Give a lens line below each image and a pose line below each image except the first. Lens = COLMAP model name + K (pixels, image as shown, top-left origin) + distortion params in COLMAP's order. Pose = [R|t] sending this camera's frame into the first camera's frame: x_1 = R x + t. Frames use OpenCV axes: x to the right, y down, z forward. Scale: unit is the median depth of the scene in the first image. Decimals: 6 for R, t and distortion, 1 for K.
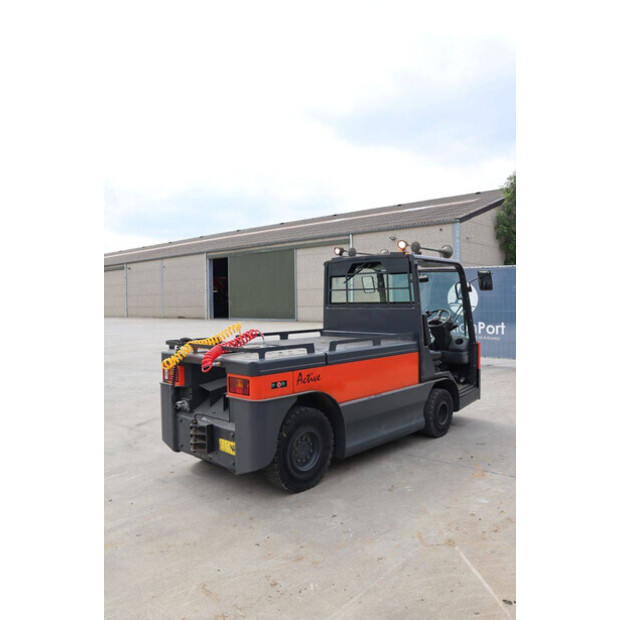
lens RADIAL K [[519.2, 0, 310.0], [0, 519.2, 310.0], [0, 0, 1]] dist [-0.123226, 0.000630]
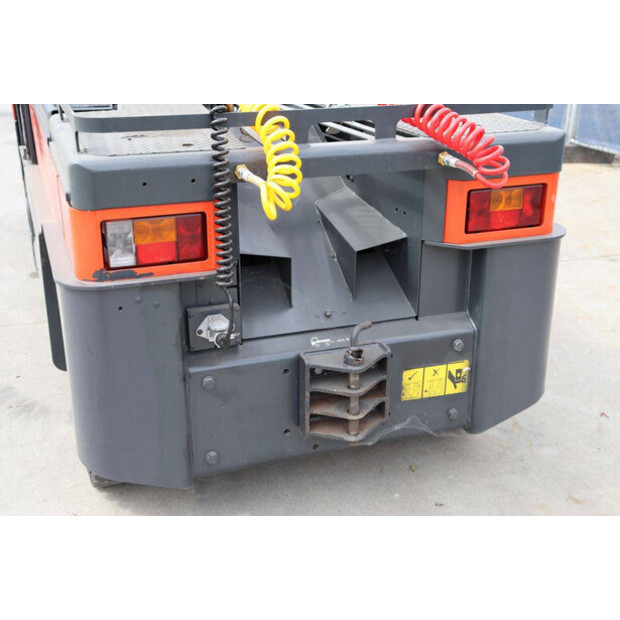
lens RADIAL K [[827.3, 0, 310.0], [0, 827.3, 310.0], [0, 0, 1]] dist [0.050945, 0.021676]
pose [[0.460839, -0.313671, 0.830203, -0.501650], [0.009517, 0.937151, 0.348796, 0.006430], [-0.887433, -0.152838, 0.434861, 0.607785]]
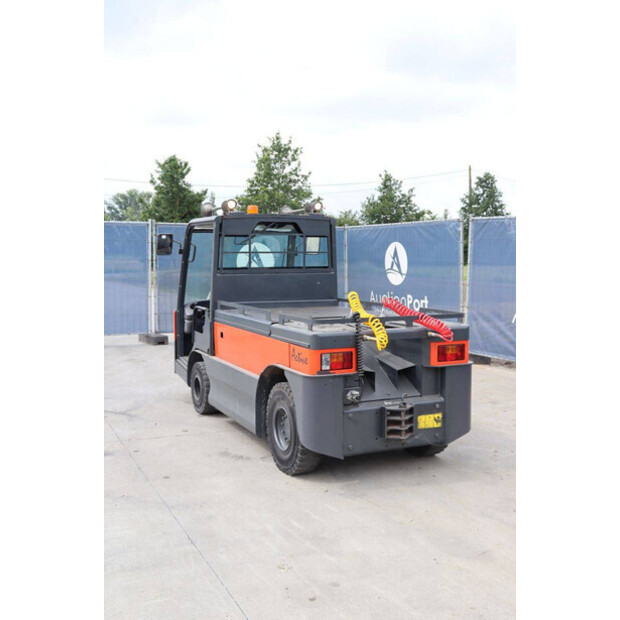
lens RADIAL K [[703.0, 0, 310.0], [0, 703.0, 310.0], [0, 0, 1]] dist [-0.021686, -0.004333]
pose [[0.378861, -0.061962, 0.923377, -1.048257], [0.015679, 0.998043, 0.060540, -0.014694], [-0.925321, -0.008459, 0.379091, 0.525047]]
